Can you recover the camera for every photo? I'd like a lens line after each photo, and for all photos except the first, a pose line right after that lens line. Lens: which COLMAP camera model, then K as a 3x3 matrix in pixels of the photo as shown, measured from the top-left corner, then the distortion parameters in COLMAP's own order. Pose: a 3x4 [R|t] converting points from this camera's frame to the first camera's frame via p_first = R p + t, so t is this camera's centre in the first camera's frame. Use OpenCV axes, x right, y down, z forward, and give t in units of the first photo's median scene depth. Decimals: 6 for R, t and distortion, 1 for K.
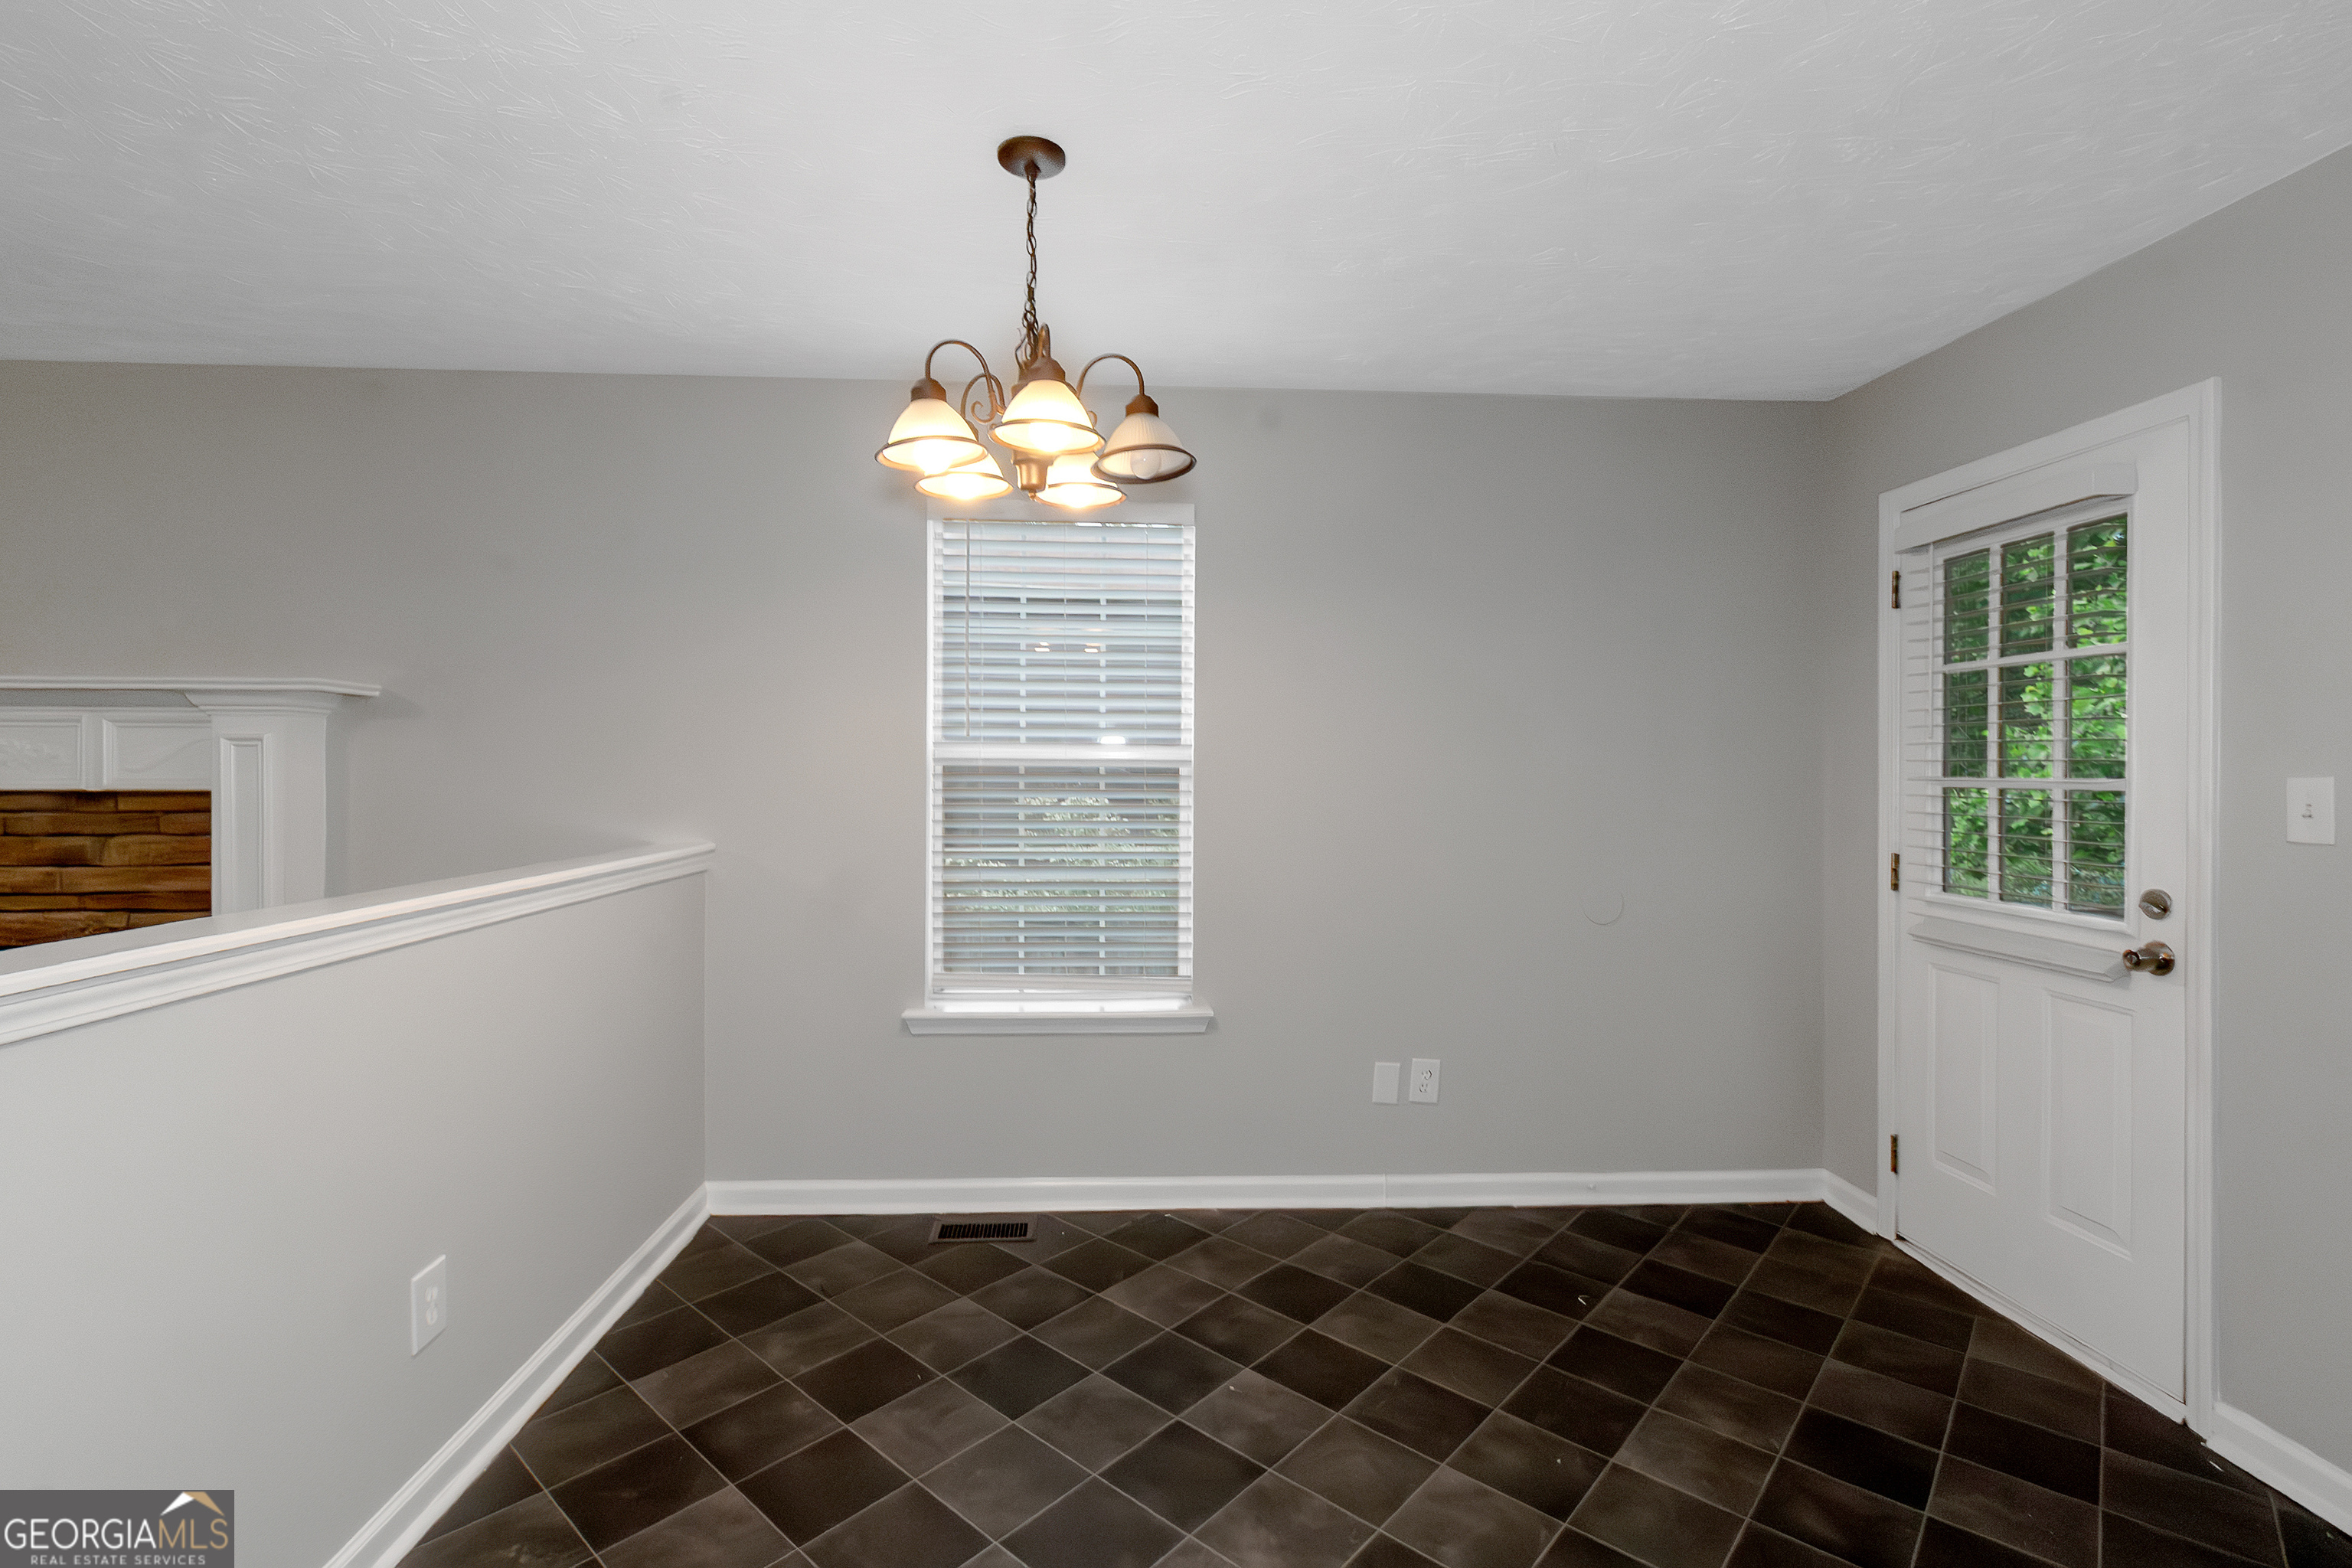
lens RADIAL K [[1054.1, 0, 1179.3], [0, 1054.1, 772.8], [0, 0, 1]] dist [-0.000787, 0.000033]
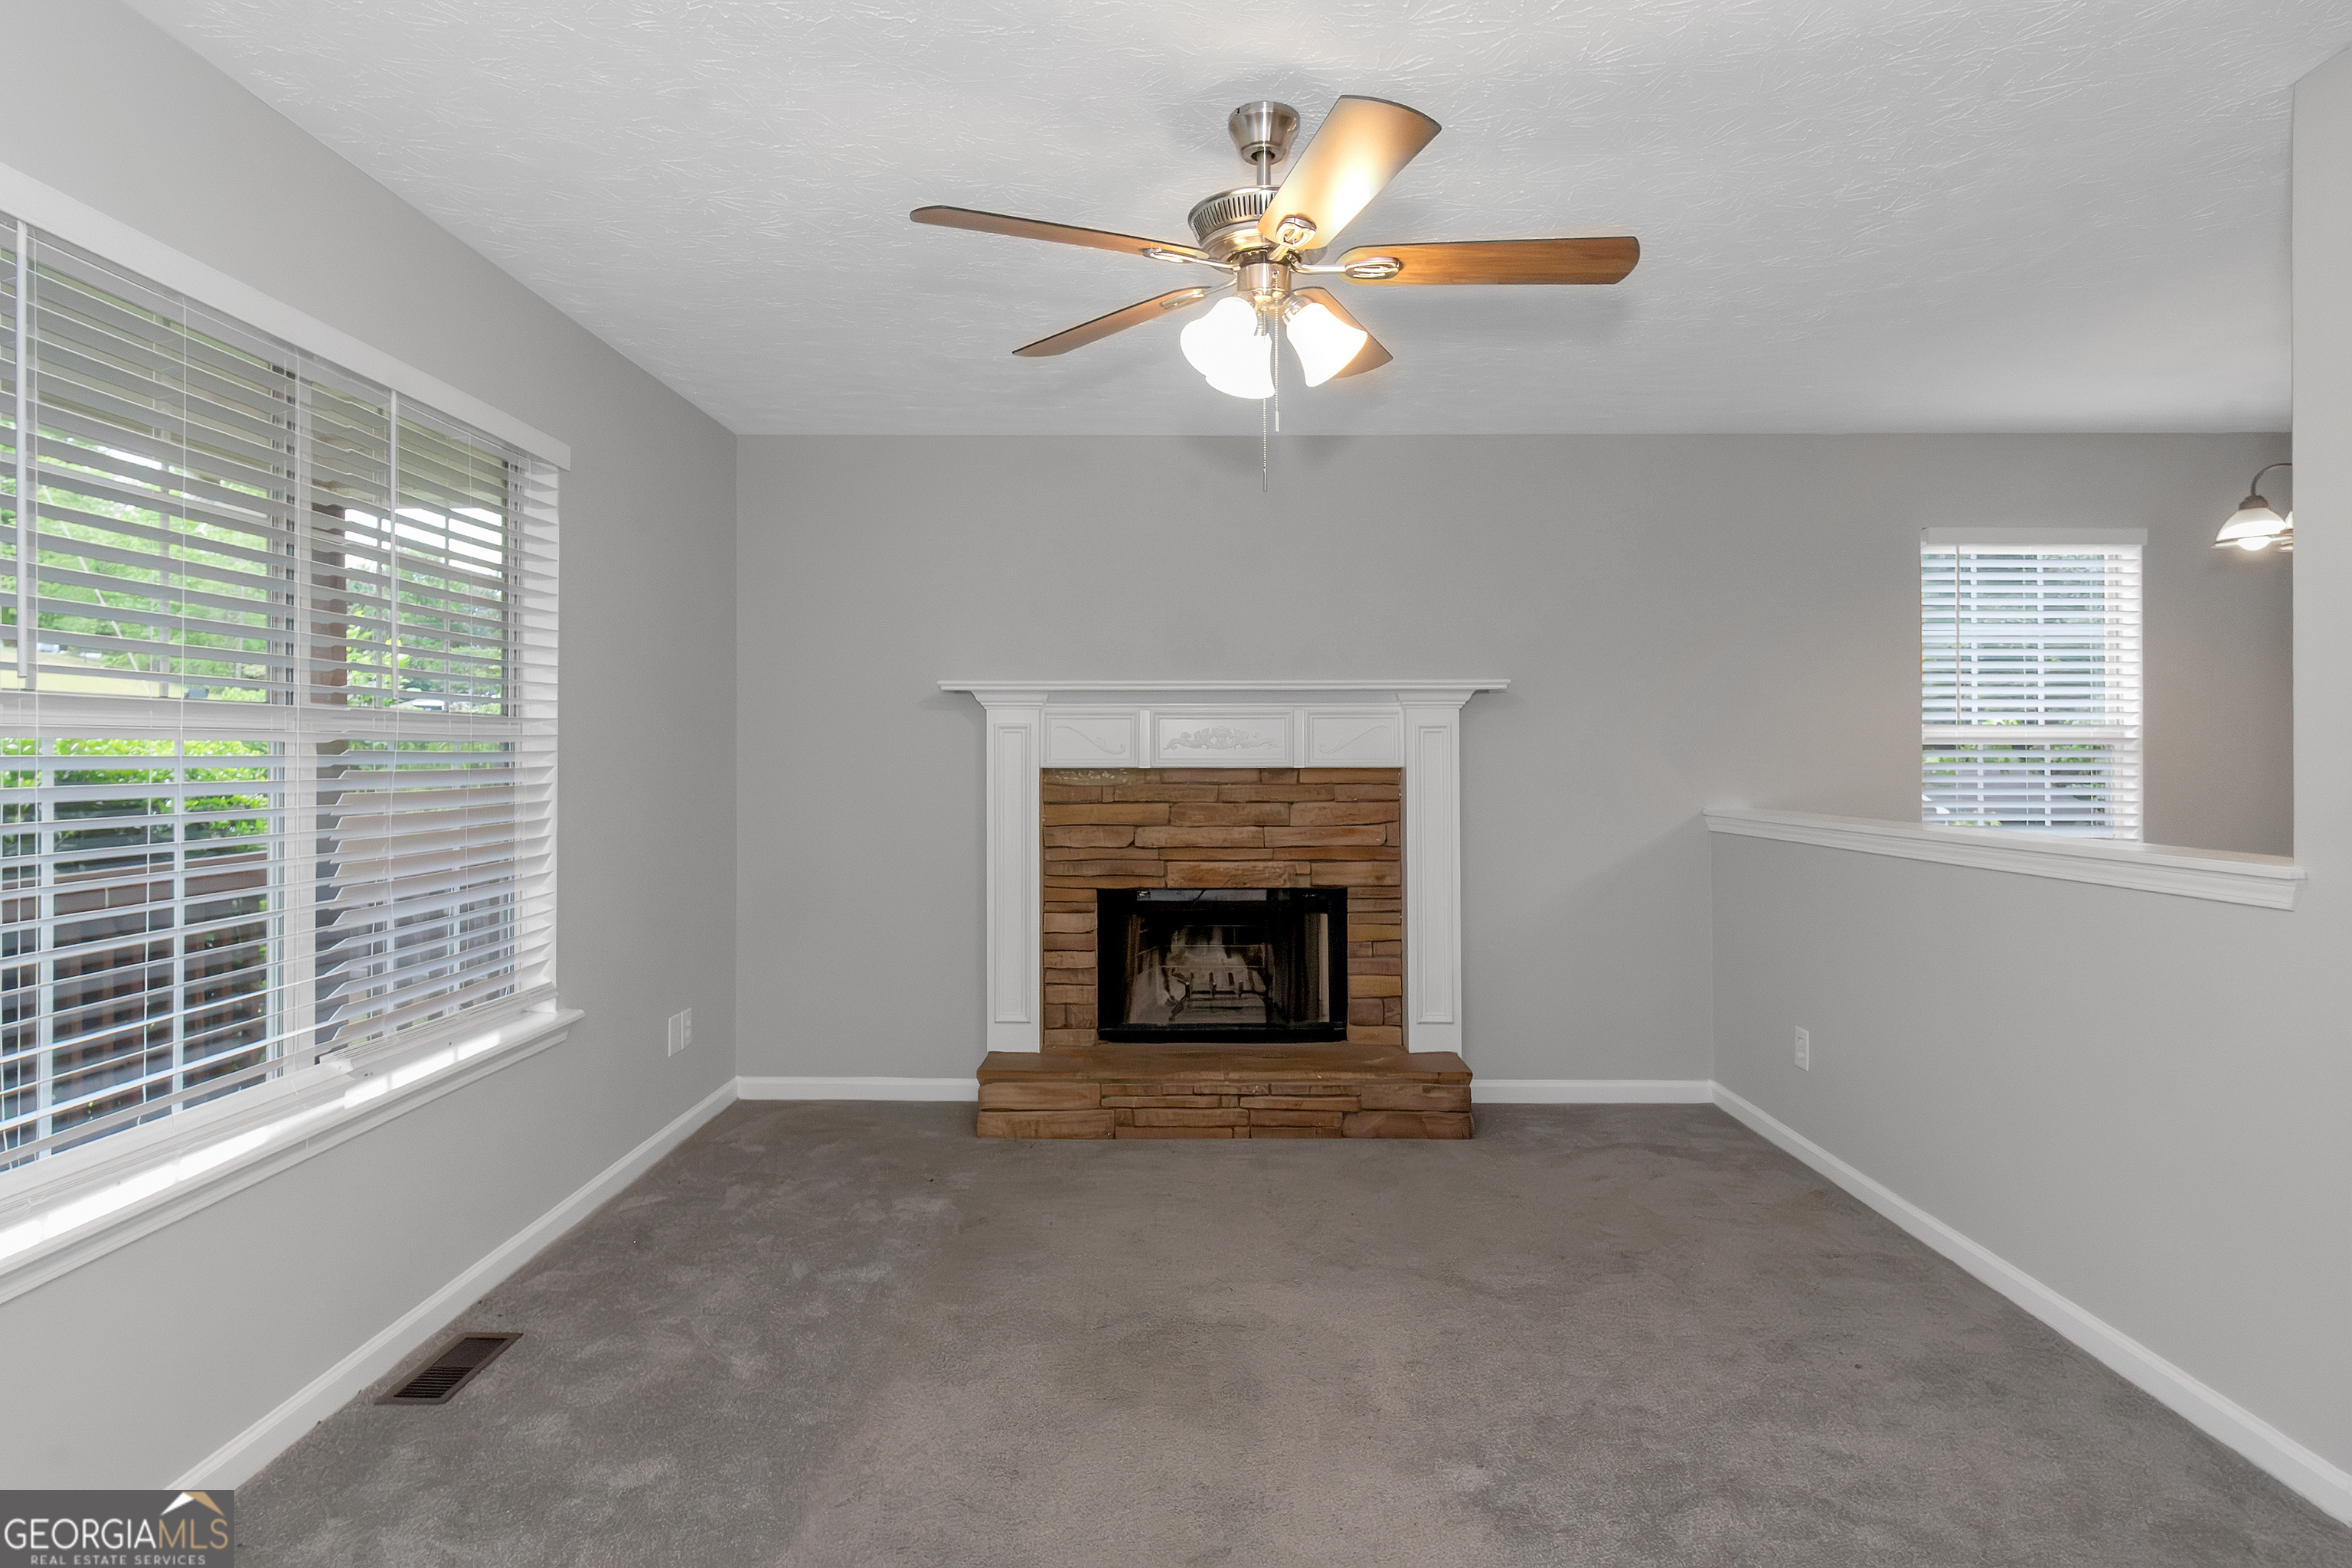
lens RADIAL K [[1188.4, 0, 1201.4], [0, 1188.4, 748.7], [0, 0, 1]] dist [0.005937, -0.001218]
pose [[0.998736, -0.006221, -0.049884, -1.068787], [0.005814, 0.999949, -0.008291, 0.005435], [0.049933, 0.007991, 0.998721, -0.457989]]
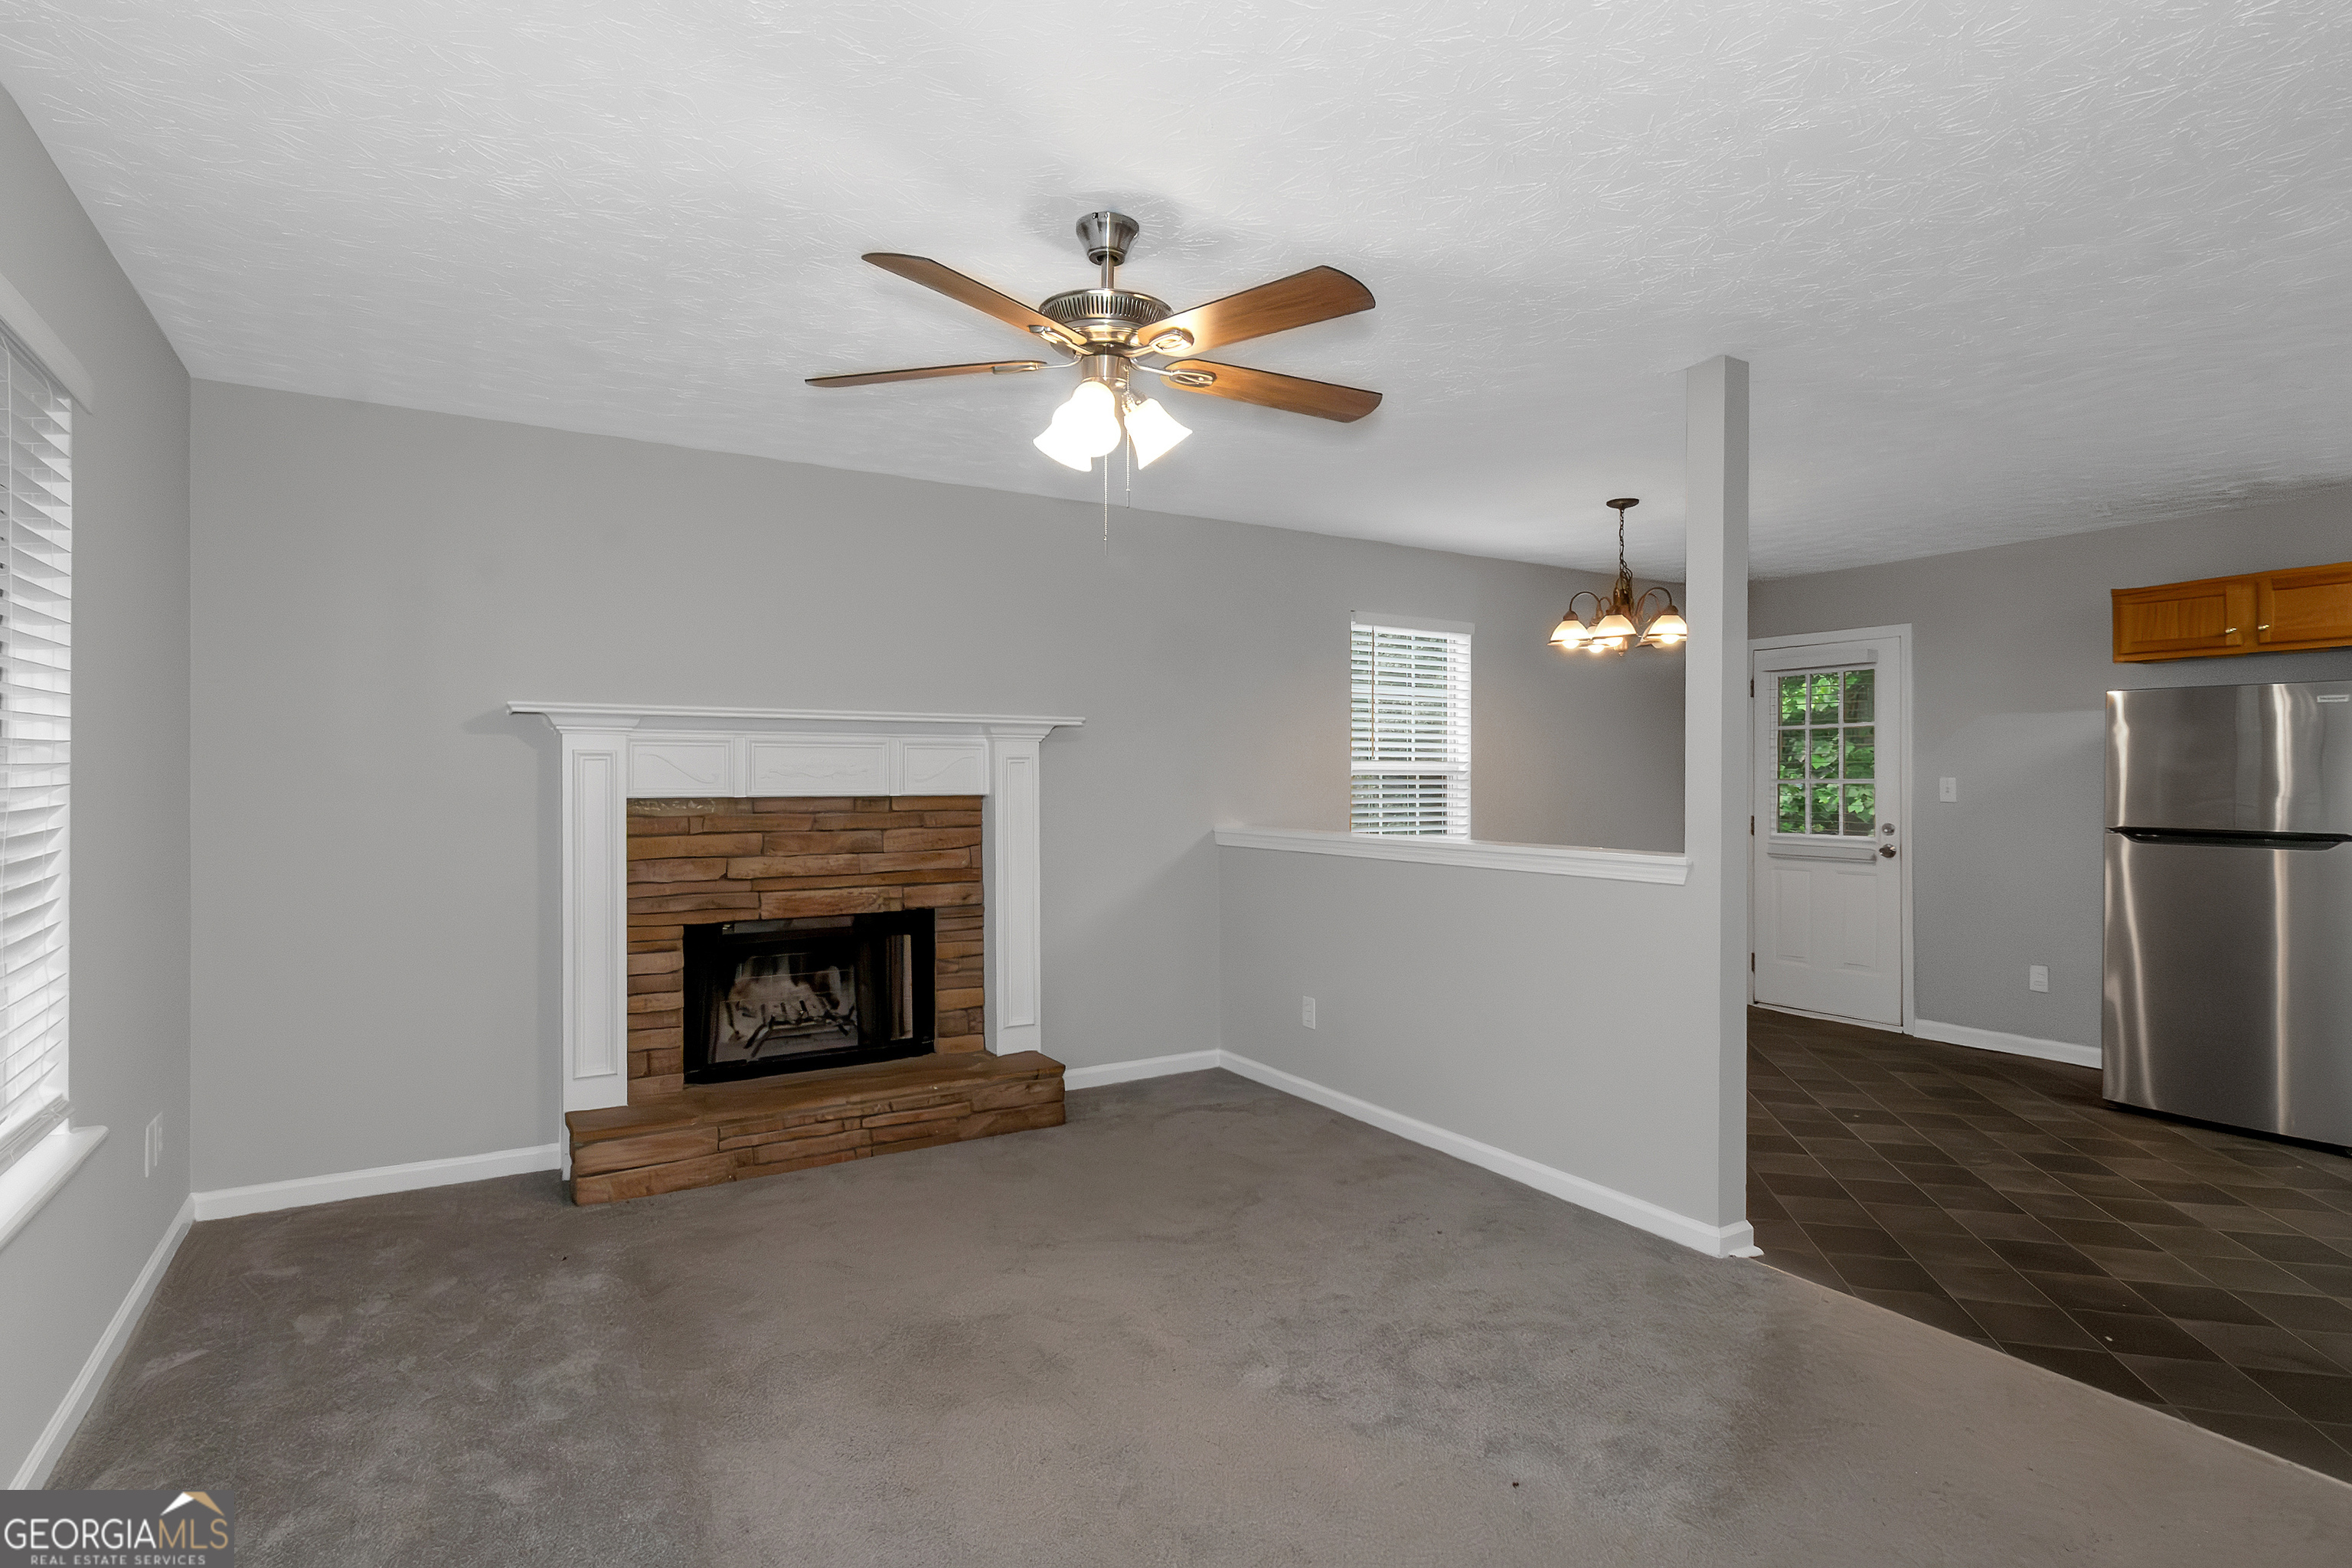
lens RADIAL K [[1140.7, 0, 1171.4], [0, 1140.7, 777.2], [0, 0, 1]] dist [0.006570, -0.000283]
pose [[0.882729, -0.004591, 0.469860, -1.392357], [0.004751, 0.999988, 0.000845, -0.006198], [-0.469858, 0.001486, 0.882741, -0.447572]]
